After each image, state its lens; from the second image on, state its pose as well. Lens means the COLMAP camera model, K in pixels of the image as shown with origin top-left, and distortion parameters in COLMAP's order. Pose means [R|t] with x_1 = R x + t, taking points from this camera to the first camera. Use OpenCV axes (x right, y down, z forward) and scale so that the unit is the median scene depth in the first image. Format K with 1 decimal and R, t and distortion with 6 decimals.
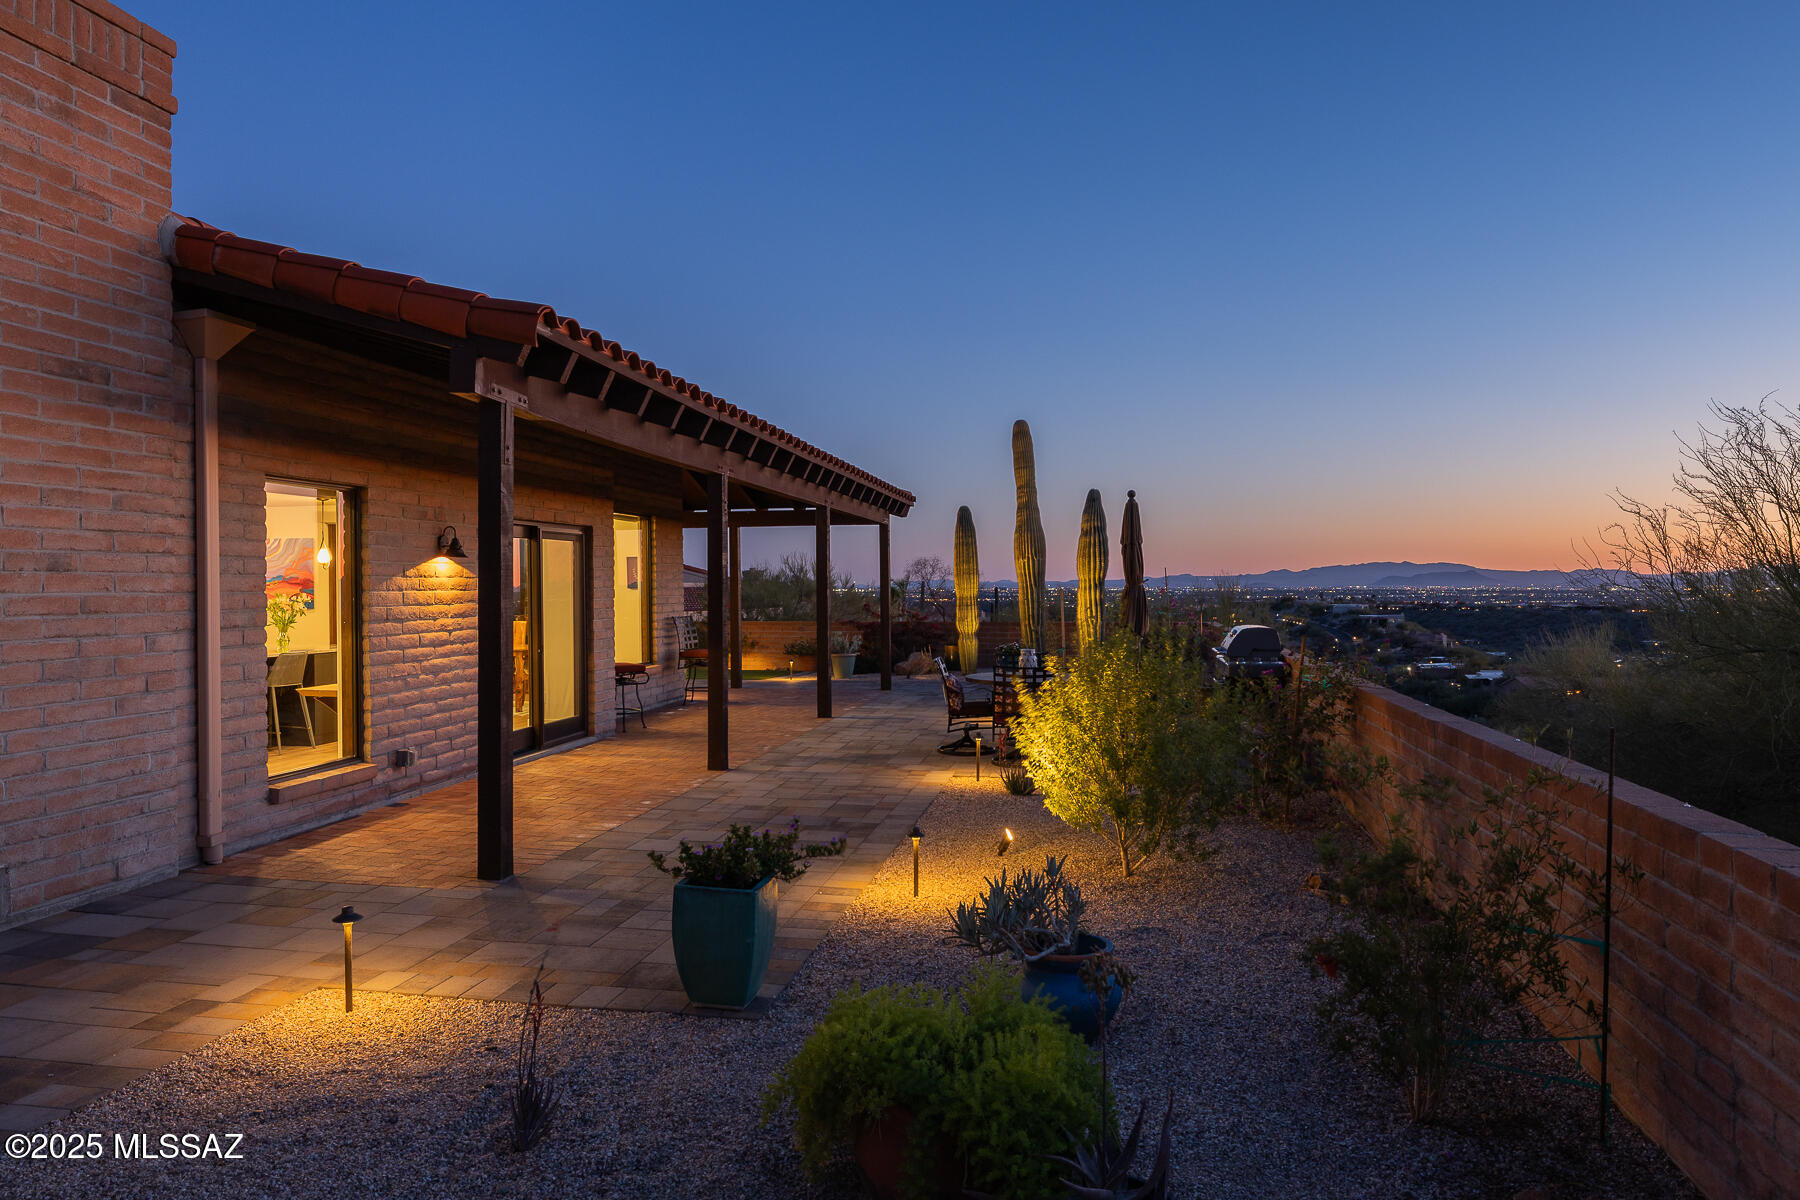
lens RADIAL K [[1180.6, 0, 884.7], [0, 1180.6, 591.3], [0, 0, 1]] dist [0.000923, -0.001756]
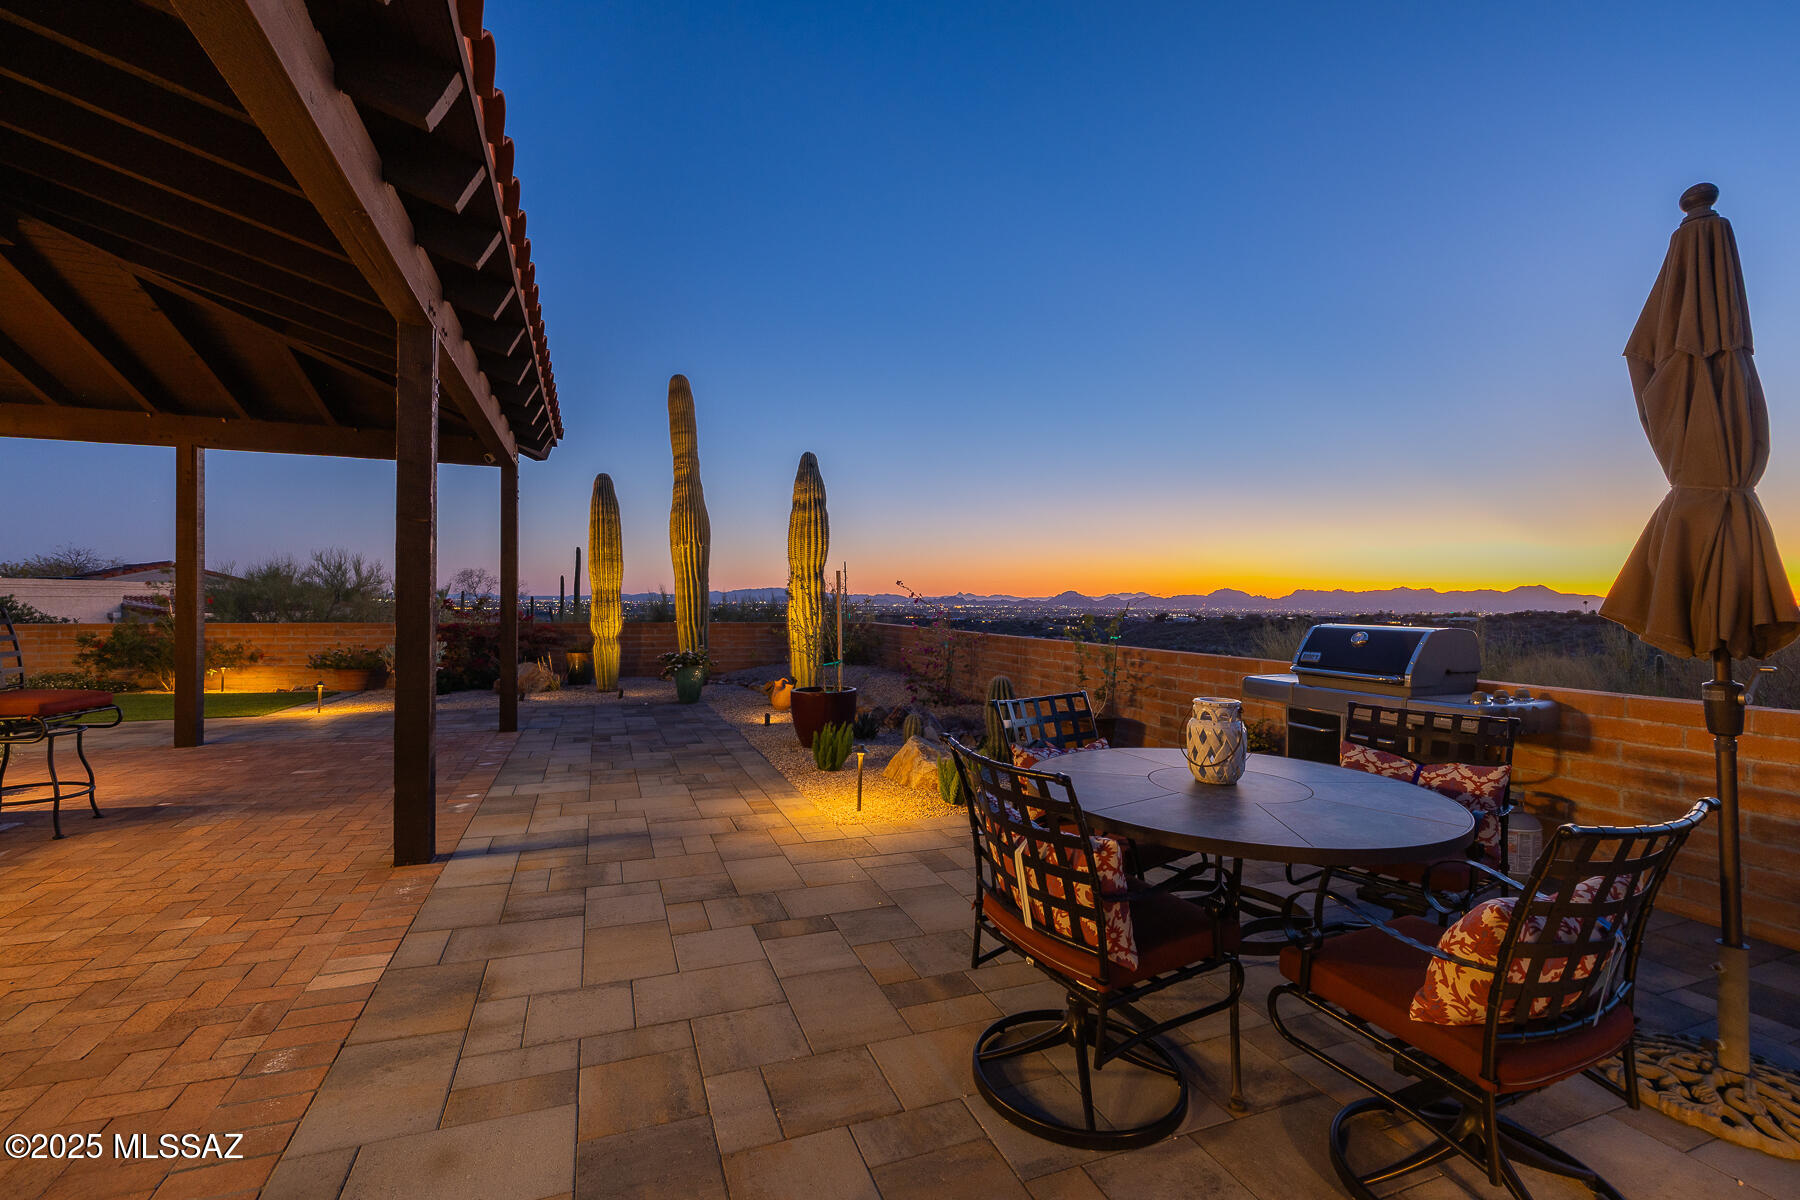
lens RADIAL K [[754.6, 0, 893.2], [0, 754.6, 596.5], [0, 0, 1]] dist [0.005442, 0.000197]
pose [[0.845317, 0.016298, 0.534016, -0.111715], [-0.010972, 0.999853, -0.013147, 0.041201], [-0.534152, 0.005254, 0.845372, 1.489598]]
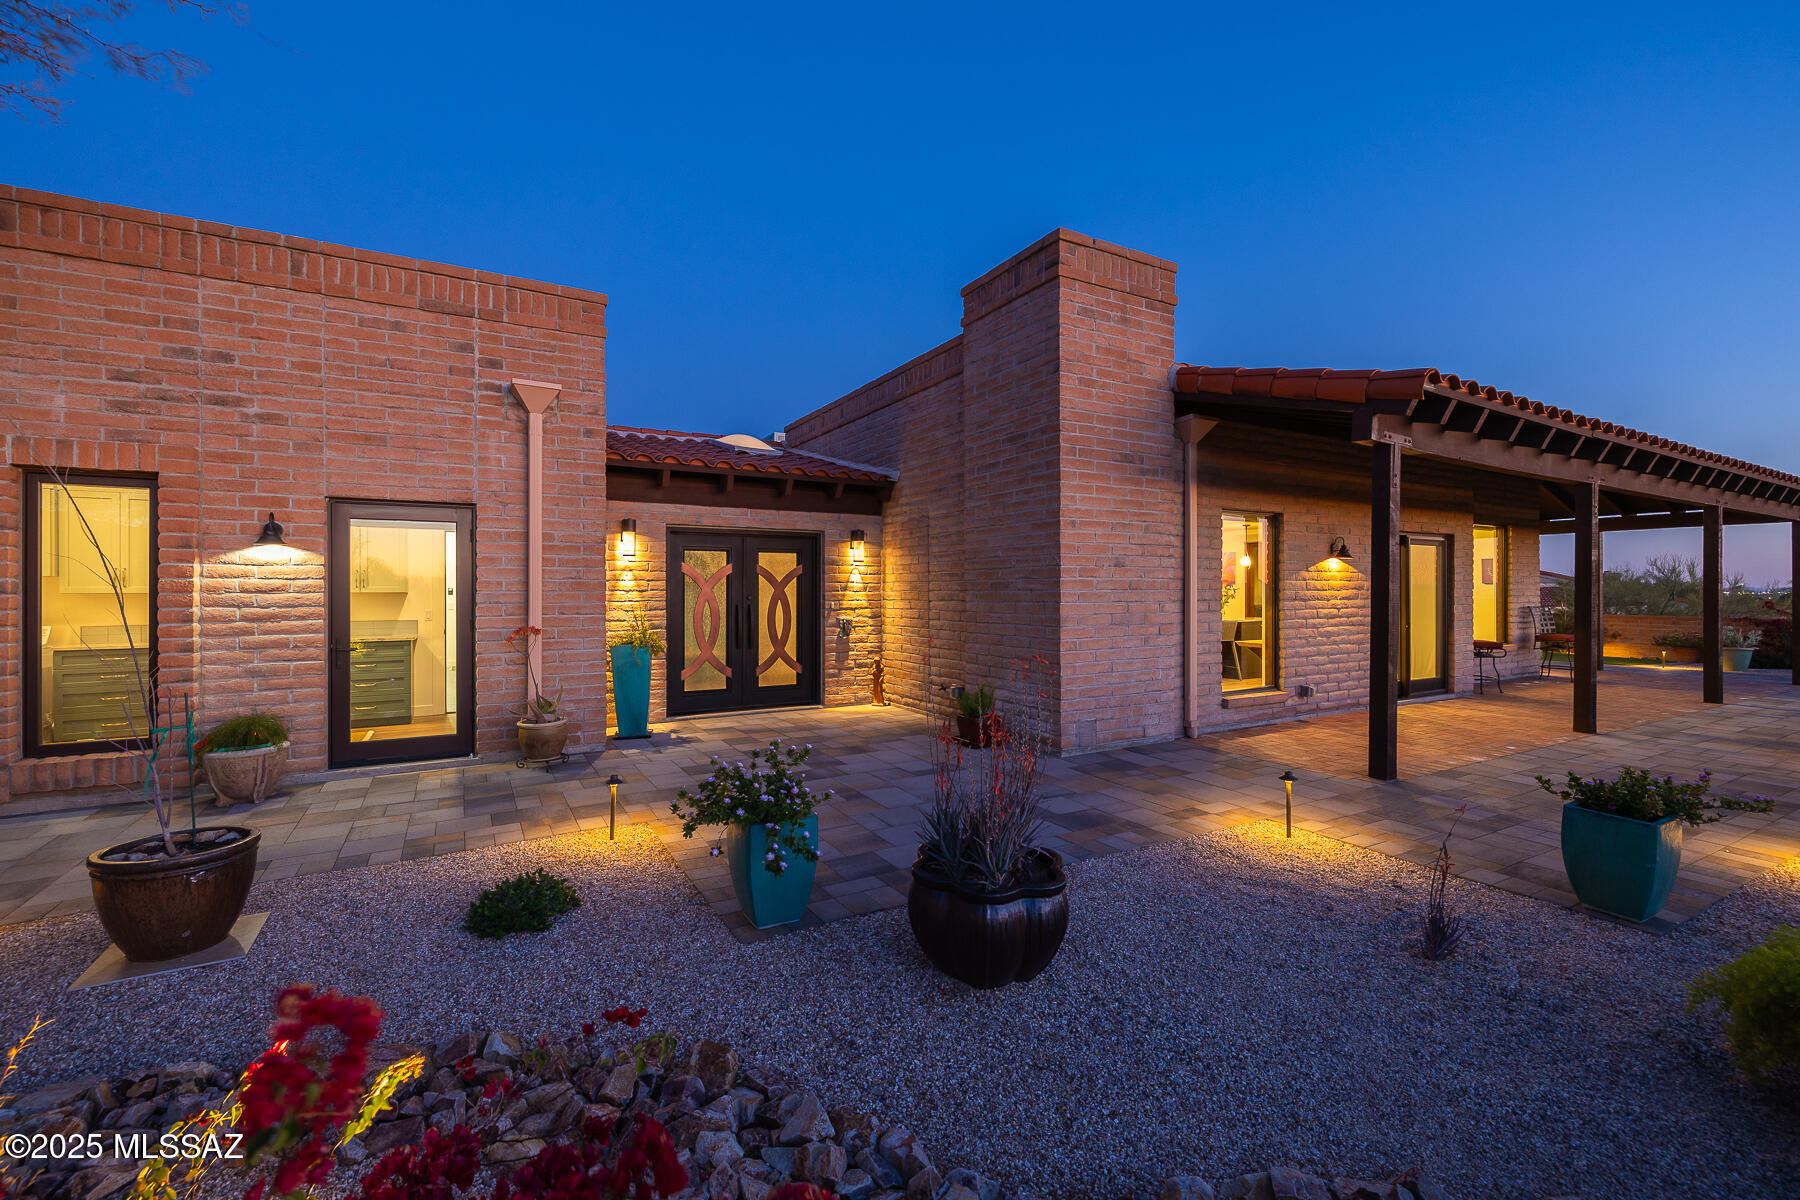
lens RADIAL K [[754.6, 0, 886.8], [0, 754.6, 590.5], [0, 0, 1]] dist [0.005442, 0.000197]
pose [[0.645235, 0.008340, -0.763939, -0.019068], [-0.007819, 0.999960, 0.004312, 0.015738], [0.763944, 0.003191, 0.645274, -0.046104]]
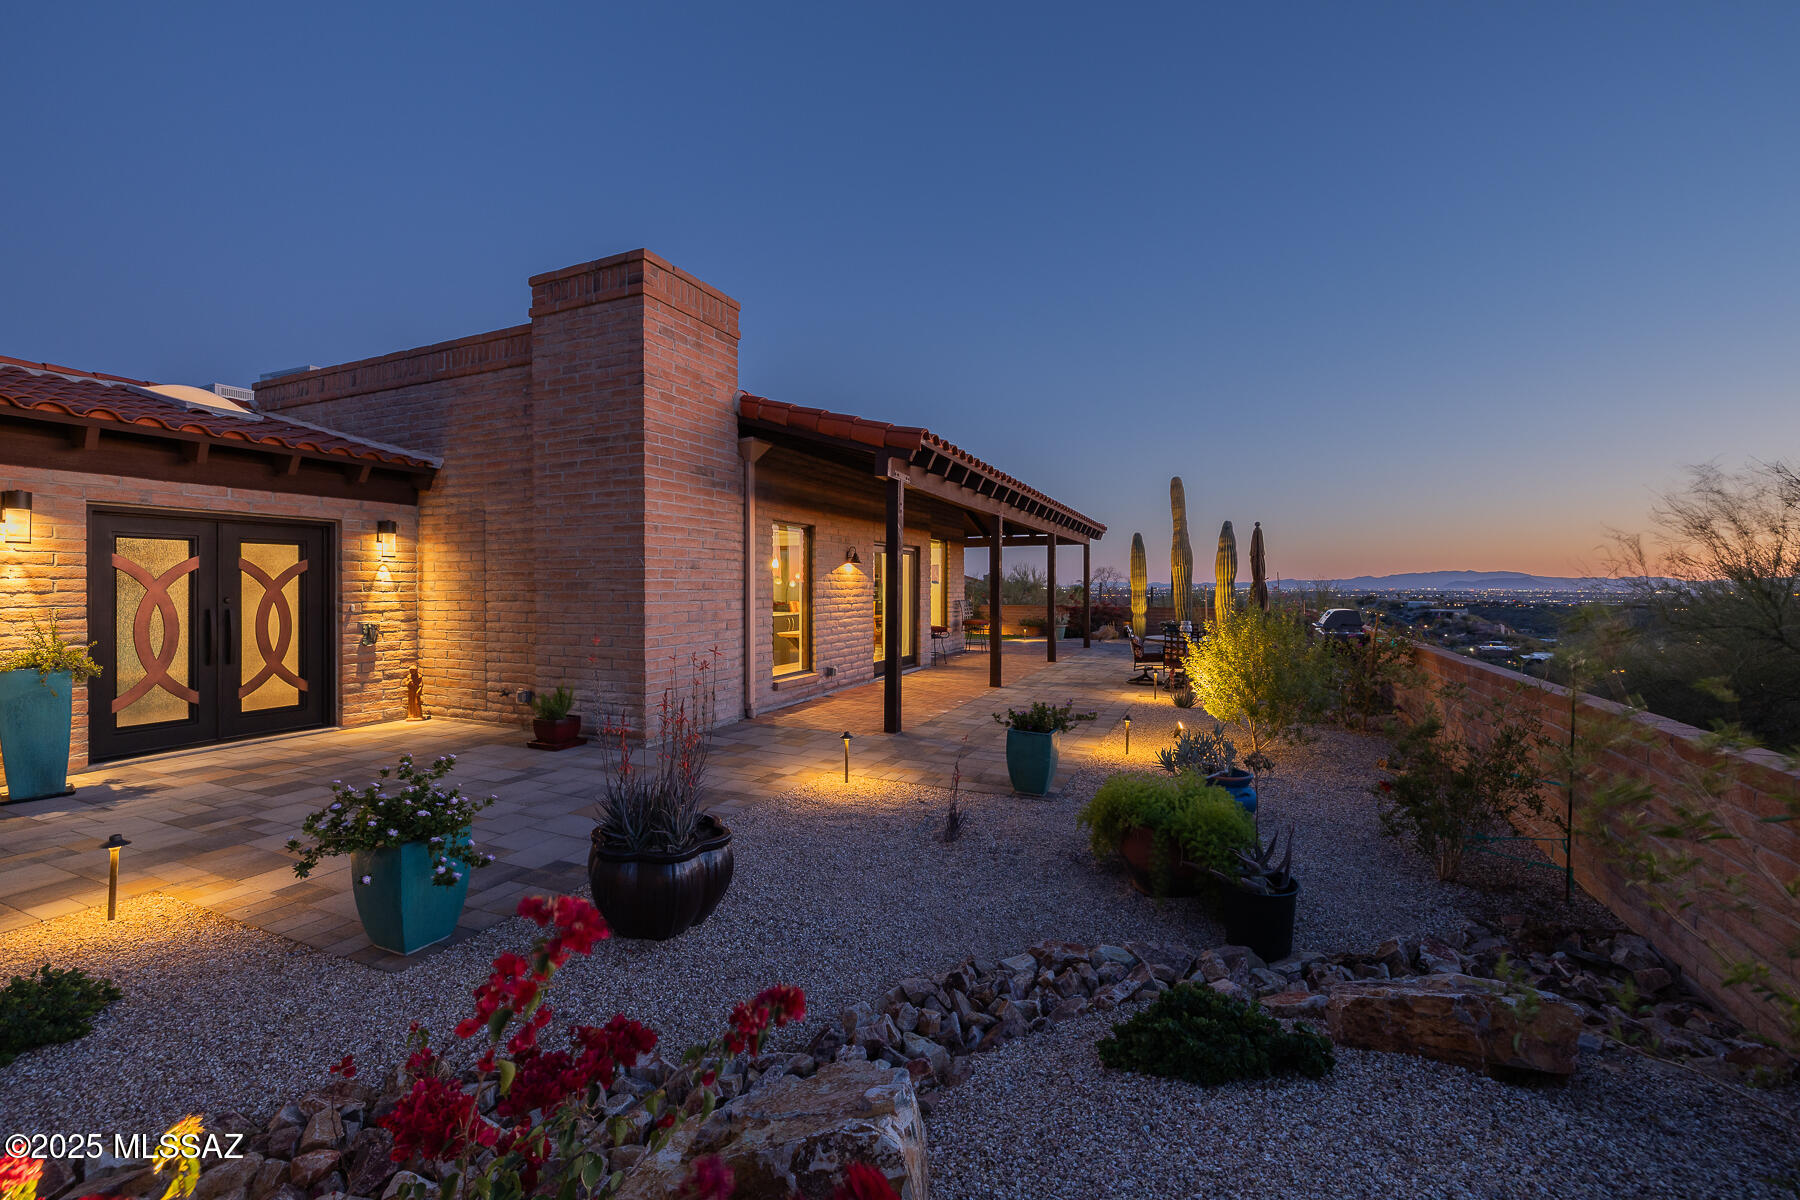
lens RADIAL K [[754.6, 0, 887.3], [0, 754.6, 588.2], [0, 0, 1]] dist [0.005442, 0.000197]
pose [[0.971260, 0.008697, -0.237862, -0.051028], [-0.008744, 0.999961, 0.000858, 0.011053], [0.237861, 0.001247, 0.971298, -0.169296]]
